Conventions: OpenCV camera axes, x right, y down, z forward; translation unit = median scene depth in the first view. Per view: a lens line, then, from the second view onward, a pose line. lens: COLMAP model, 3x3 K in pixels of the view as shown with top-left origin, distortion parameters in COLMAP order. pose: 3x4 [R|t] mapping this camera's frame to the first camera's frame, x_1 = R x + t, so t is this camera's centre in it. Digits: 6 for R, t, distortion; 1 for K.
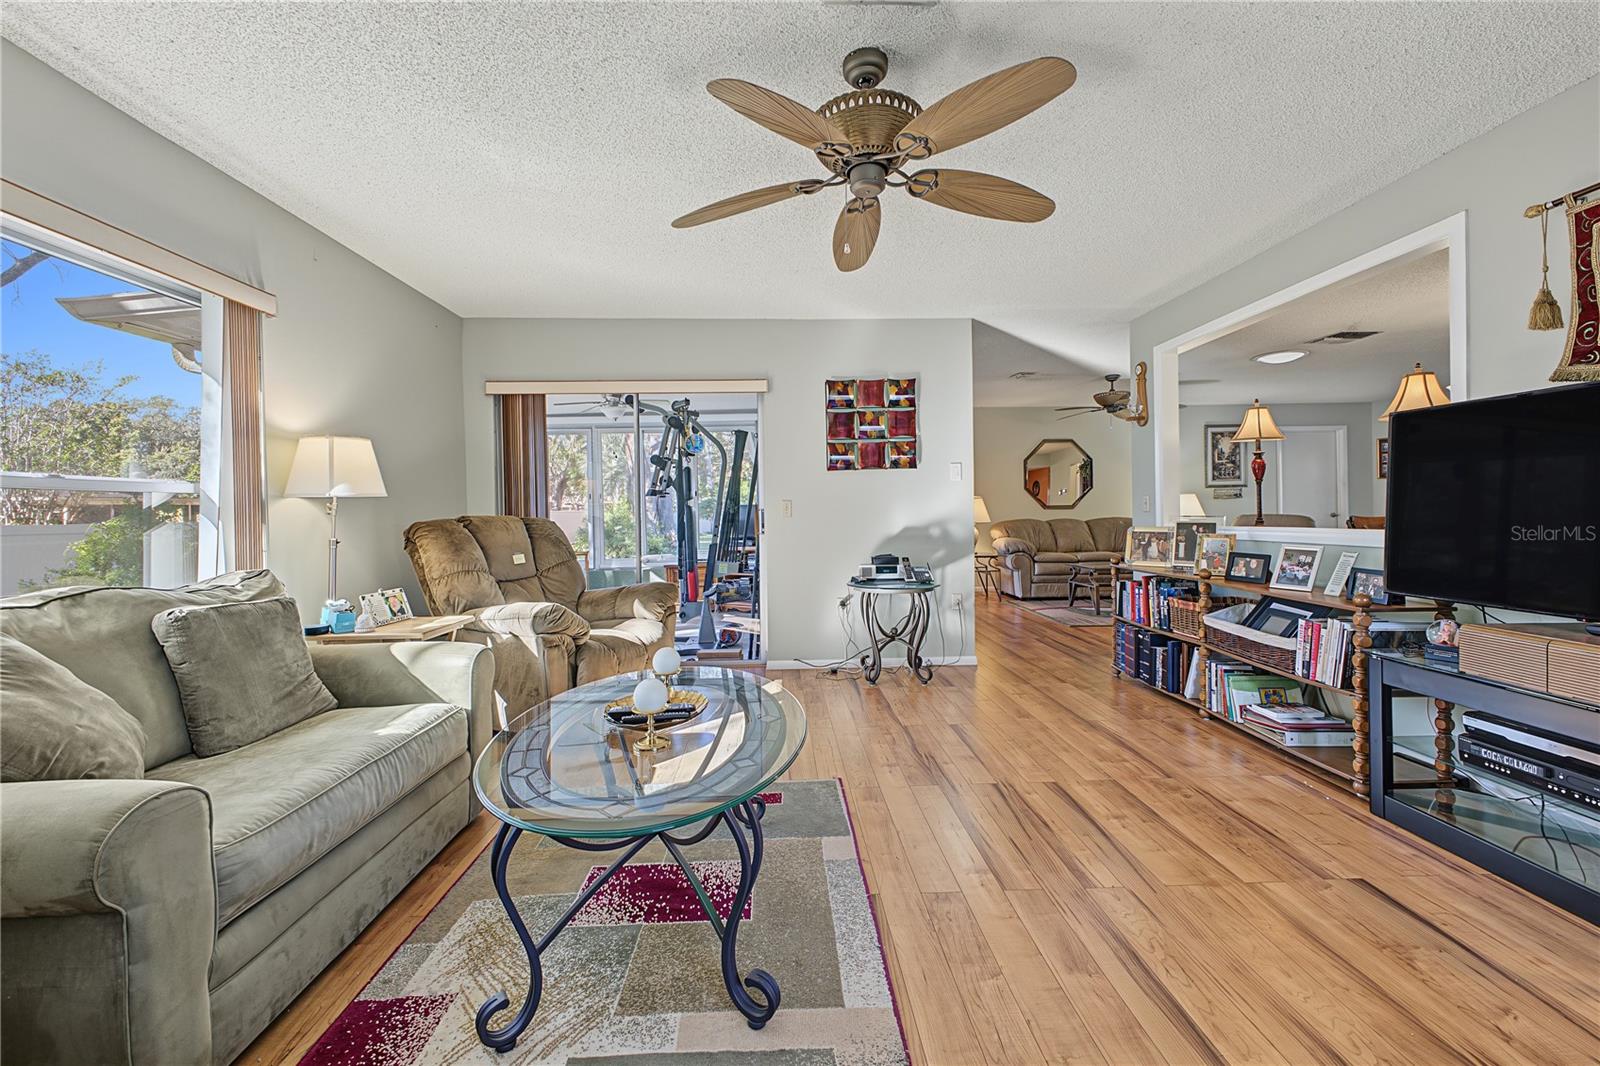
lens RADIAL K [[642.8, 0, 798.1], [0, 642.8, 514.2], [0, 0, 1]] dist [0.025630, -0.008542]
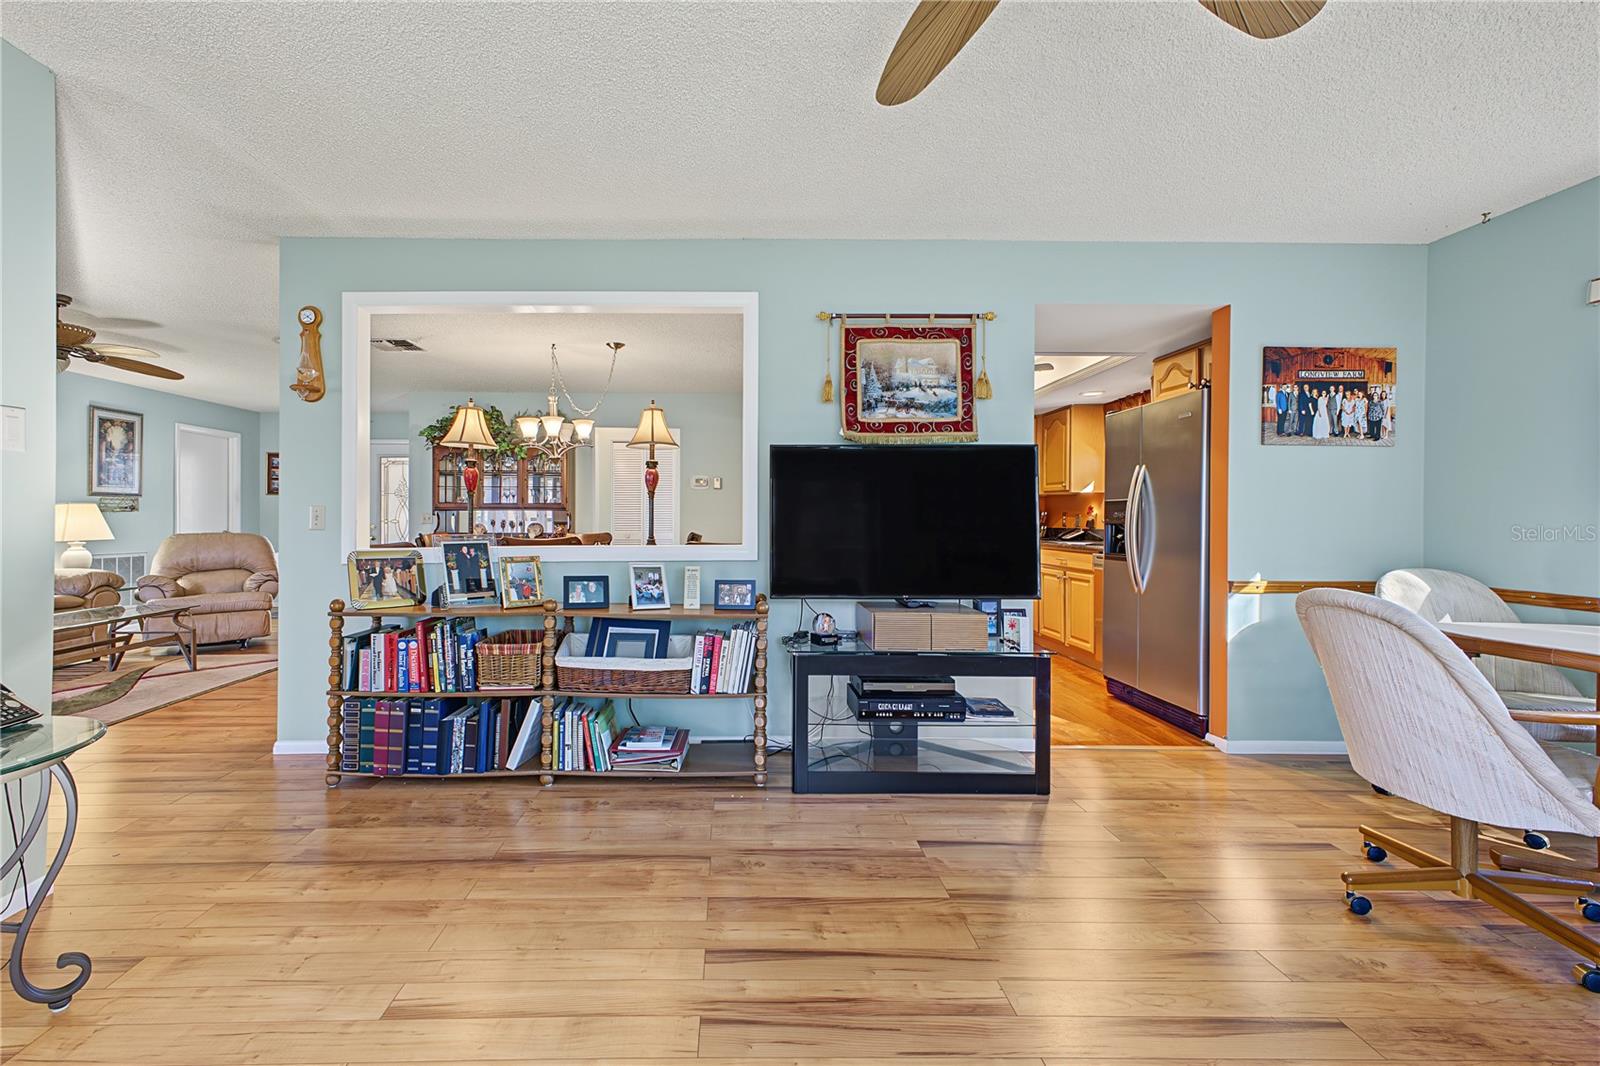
lens RADIAL K [[685.4, 0, 742.0], [0, 685.4, 514.2], [0, 0, 1]] dist [0.017825, -0.000199]
pose [[0.033485, 0.021458, 0.999209, -0.260535], [0.005883, 0.999748, -0.021667, -0.002409], [-0.999422, 0.006603, 0.033350, 0.831223]]
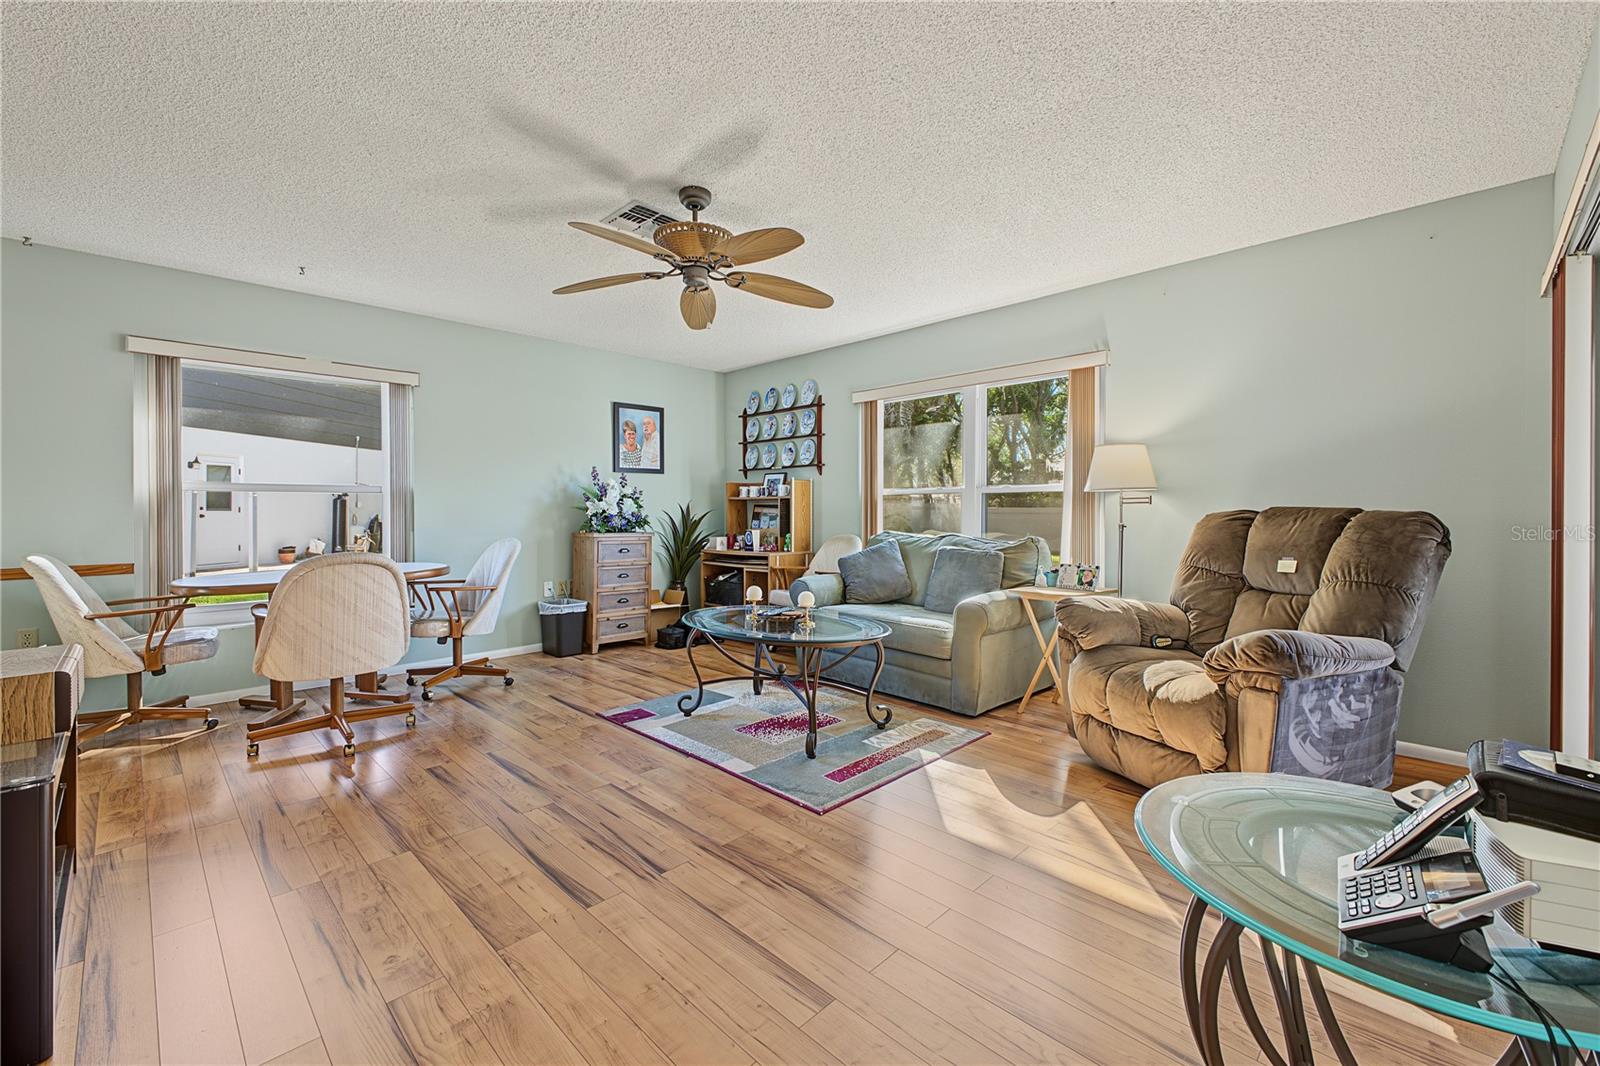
lens RADIAL K [[648.9, 0, 798.0], [0, 648.9, 527.0], [0, 0, 1]] dist [0.016696, -0.010263]
pose [[-0.728741, 0.038856, -0.683686, 0.613932], [0.007890, 0.998799, 0.048355, -0.020632], [0.684744, 0.029844, -0.728172, 1.460010]]
